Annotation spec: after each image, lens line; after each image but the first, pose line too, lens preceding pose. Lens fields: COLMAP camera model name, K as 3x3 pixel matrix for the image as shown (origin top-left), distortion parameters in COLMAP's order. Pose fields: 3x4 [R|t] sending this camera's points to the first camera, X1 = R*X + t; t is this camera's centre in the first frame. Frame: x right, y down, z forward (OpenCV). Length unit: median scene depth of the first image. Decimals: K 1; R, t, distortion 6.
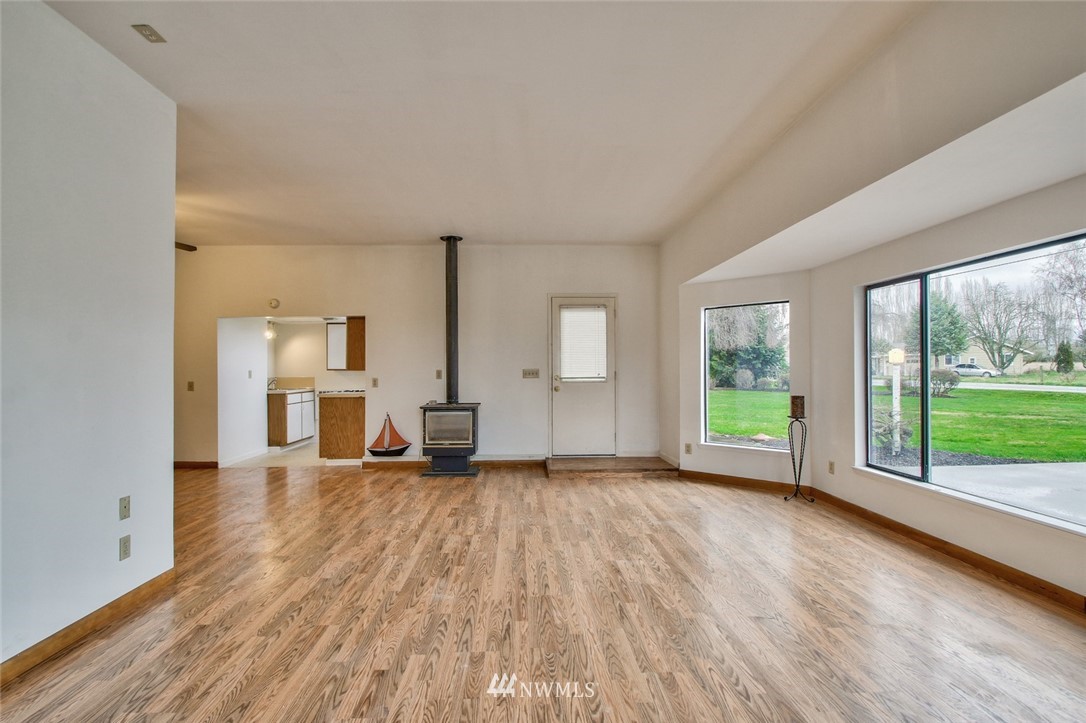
lens RADIAL K [[515.3, 0, 512.9], [0, 515.3, 368.0], [0, 0, 1]] dist [-0.001044, -0.002653]
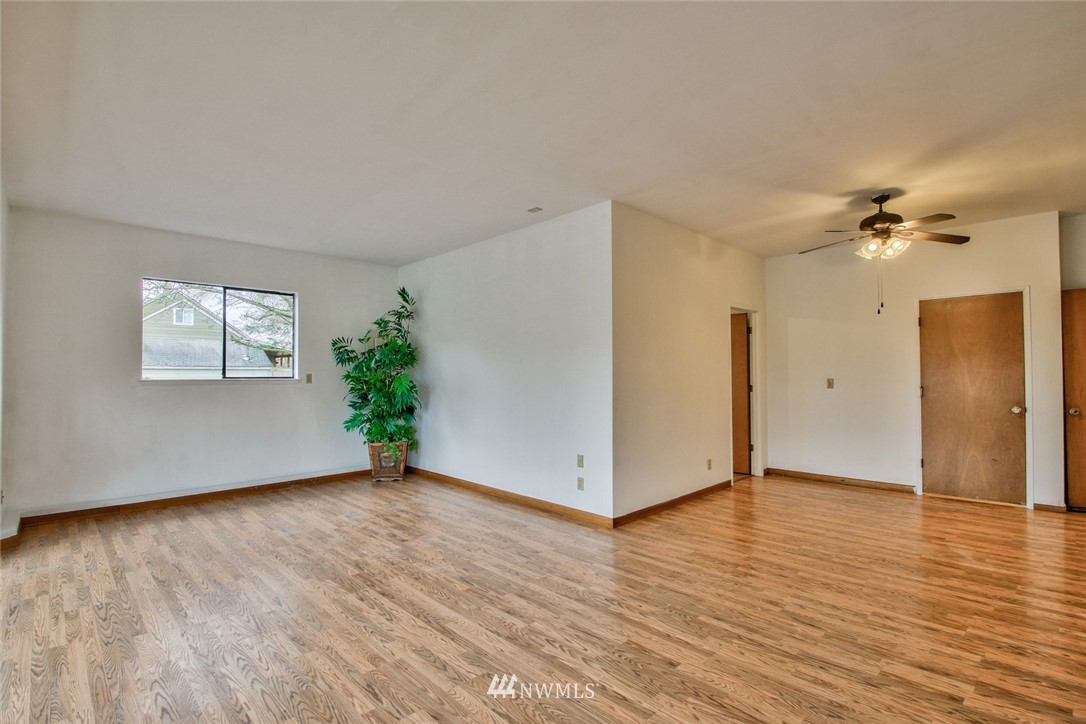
lens RADIAL K [[515.3, 0, 541.2], [0, 515.3, 369.2], [0, 0, 1]] dist [-0.001044, -0.002653]
pose [[-0.717607, 0.000391, -0.696448, 0.454031], [0.010198, 0.999899, -0.009946, -0.020799], [0.696374, -0.014240, -0.717538, 1.725402]]
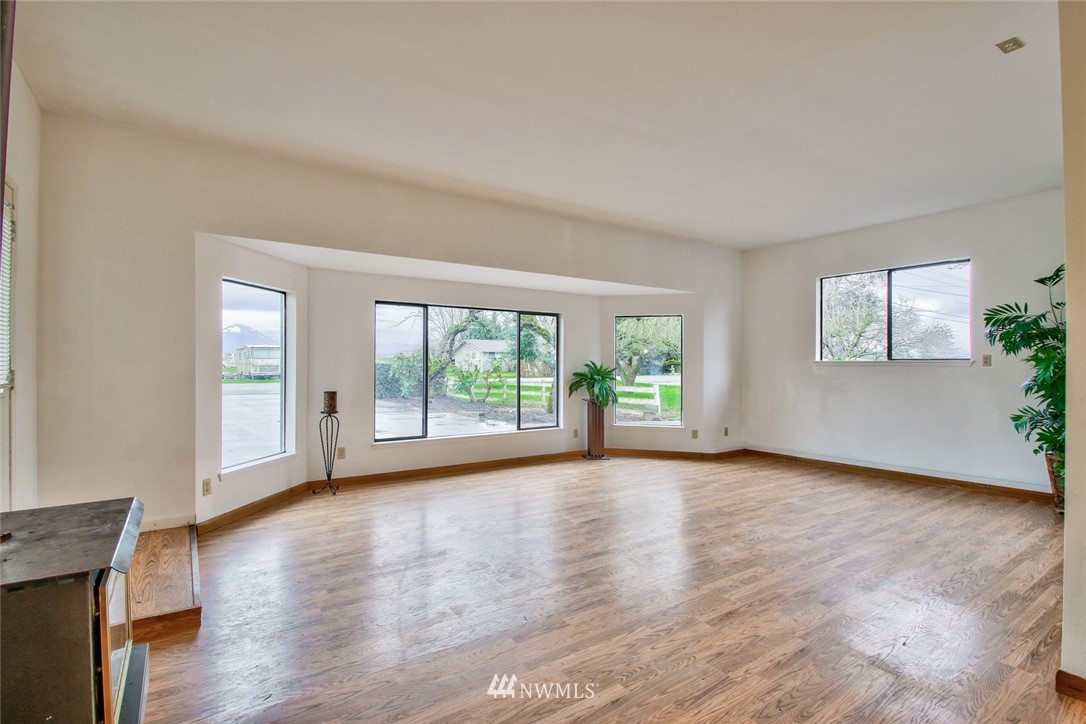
lens RADIAL K [[515.3, 0, 540.6], [0, 515.3, 364.2], [0, 0, 1]] dist [-0.001044, -0.002653]
pose [[-0.571553, 0.002960, 0.820560, -0.730297], [-0.001918, 0.999986, -0.004943, 0.005972], [-0.820563, -0.004399, -0.571539, 1.716355]]
